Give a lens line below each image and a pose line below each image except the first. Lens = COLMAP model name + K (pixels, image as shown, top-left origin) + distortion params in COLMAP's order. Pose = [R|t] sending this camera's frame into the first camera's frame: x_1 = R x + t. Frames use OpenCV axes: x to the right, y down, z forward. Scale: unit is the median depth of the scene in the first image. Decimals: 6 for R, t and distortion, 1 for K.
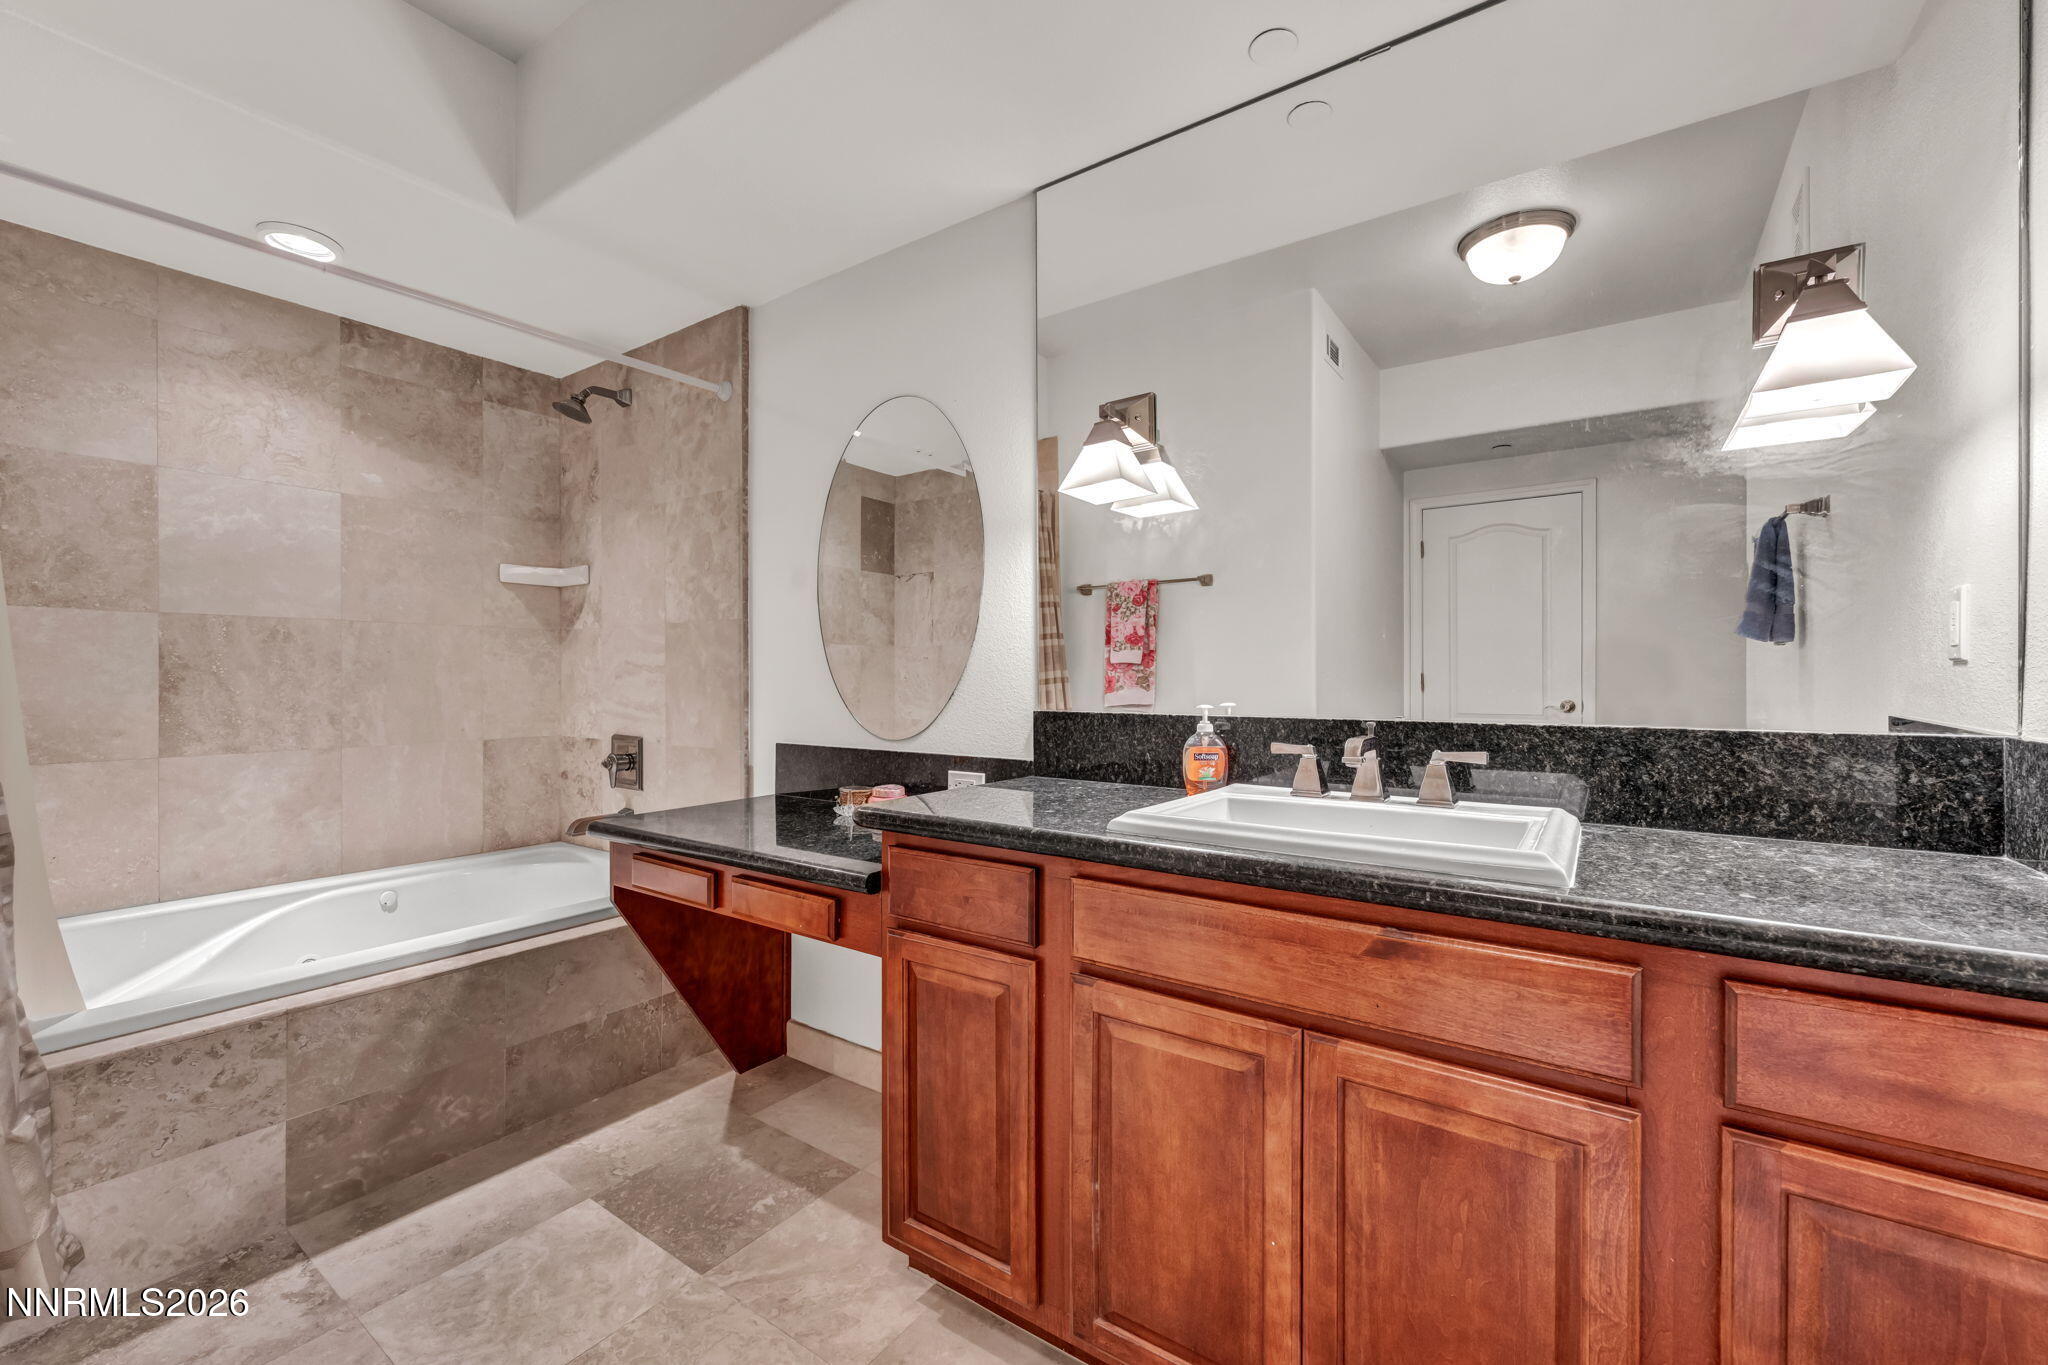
lens RADIAL K [[822.2, 0, 1037.3], [0, 822.2, 679.8], [0, 0, 1]] dist [0.000121, 0.000100]
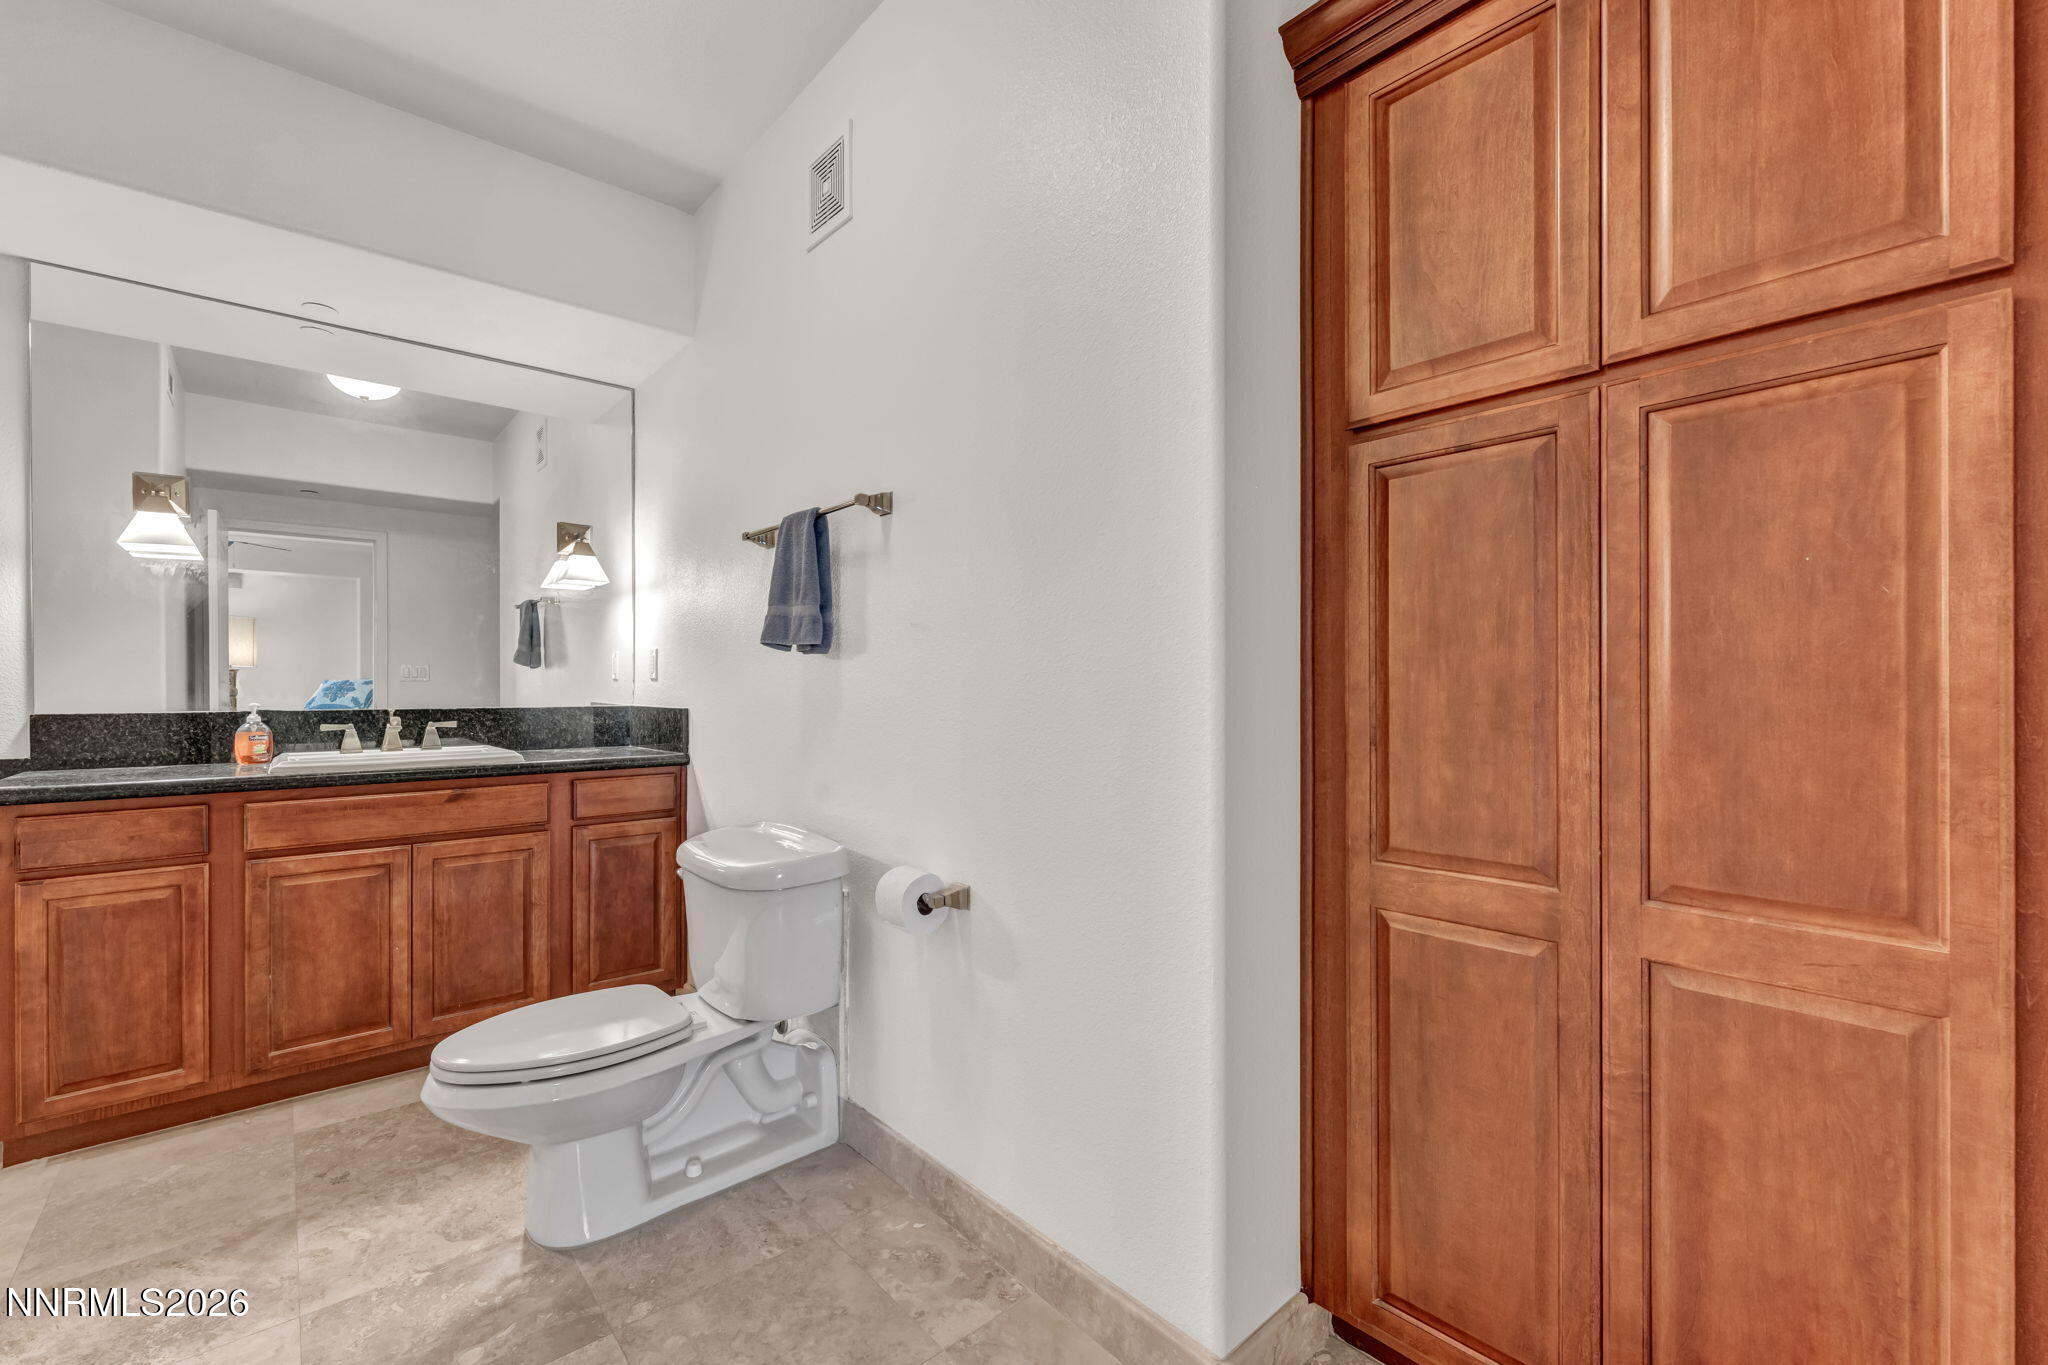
lens RADIAL K [[844.3, 0, 1026.3], [0, 844.3, 685.9], [0, 0, 1]] dist [-0.002120, -0.000096]
pose [[0.230958, -0.001522, 0.972963, -1.353276], [0.004576, 0.999989, 0.000478, 0.004985], [-0.972953, 0.004342, 0.230963, -1.020532]]
